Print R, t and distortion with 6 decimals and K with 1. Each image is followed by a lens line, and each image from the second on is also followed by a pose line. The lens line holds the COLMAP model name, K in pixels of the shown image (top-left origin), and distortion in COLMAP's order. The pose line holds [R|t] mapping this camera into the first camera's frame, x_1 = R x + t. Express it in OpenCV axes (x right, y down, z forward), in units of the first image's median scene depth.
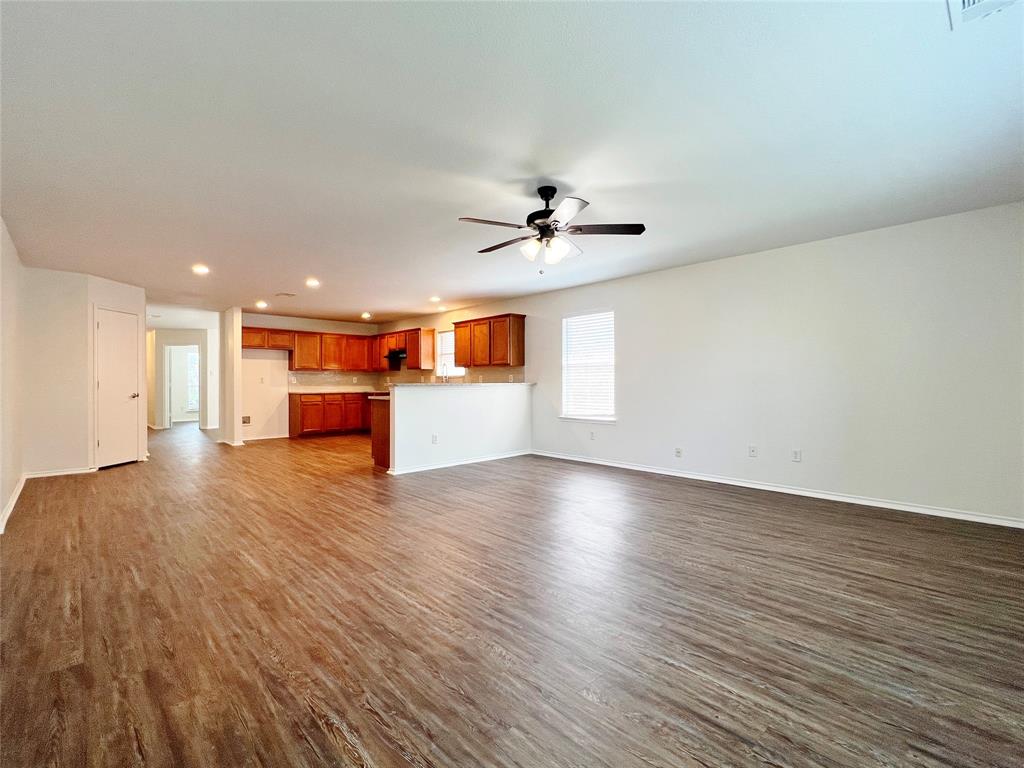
lens RADIAL K [[469.9, 0, 512.0], [0, 469.9, 384.0], [0, 0, 1]] dist [-0.002698, 0.000771]
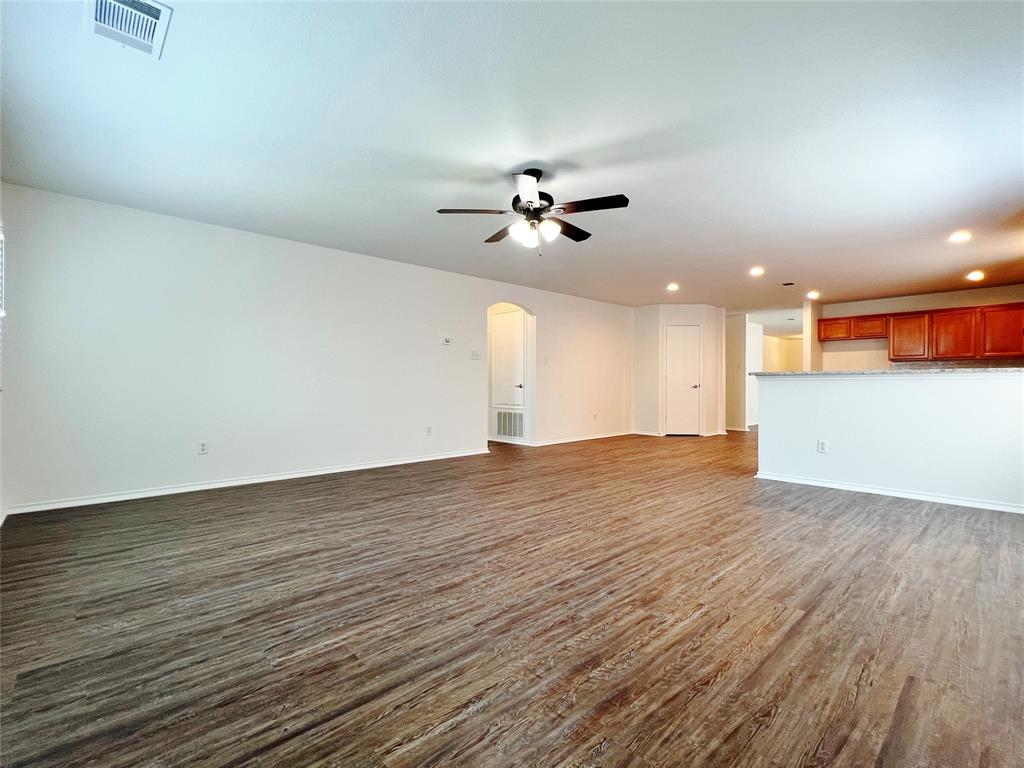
lens RADIAL K [[469.9, 0, 512.0], [0, 469.9, 384.0], [0, 0, 1]] dist [-0.002698, 0.000771]
pose [[-0.005275, 0.003042, -0.999981, 0.594444], [-0.005794, 0.999978, 0.003073, 0.019310], [0.999969, 0.005811, -0.005257, 0.529639]]
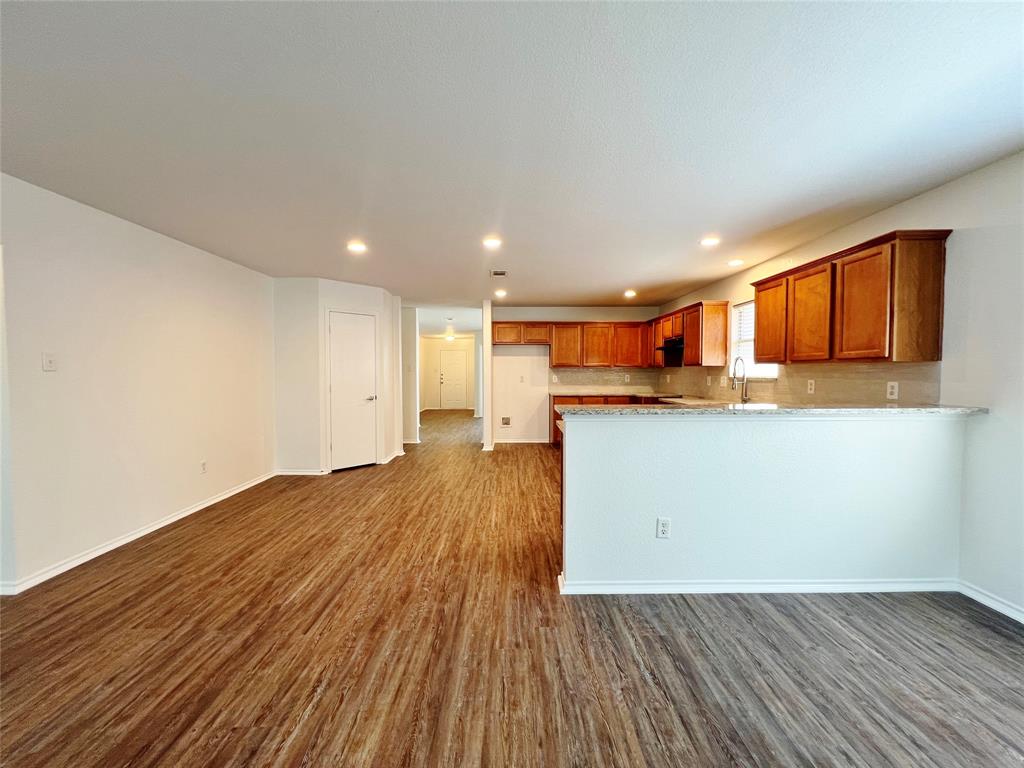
lens RADIAL K [[409.0, 0, 512.0], [0, 409.0, 384.0], [0, 0, 1]] dist [0.000318, 0.000457]
pose [[0.732061, 0.023581, -0.680831, -0.003168], [-0.002707, 0.999494, 0.031708, -0.037021], [0.681234, -0.021369, 0.731754, 0.629358]]
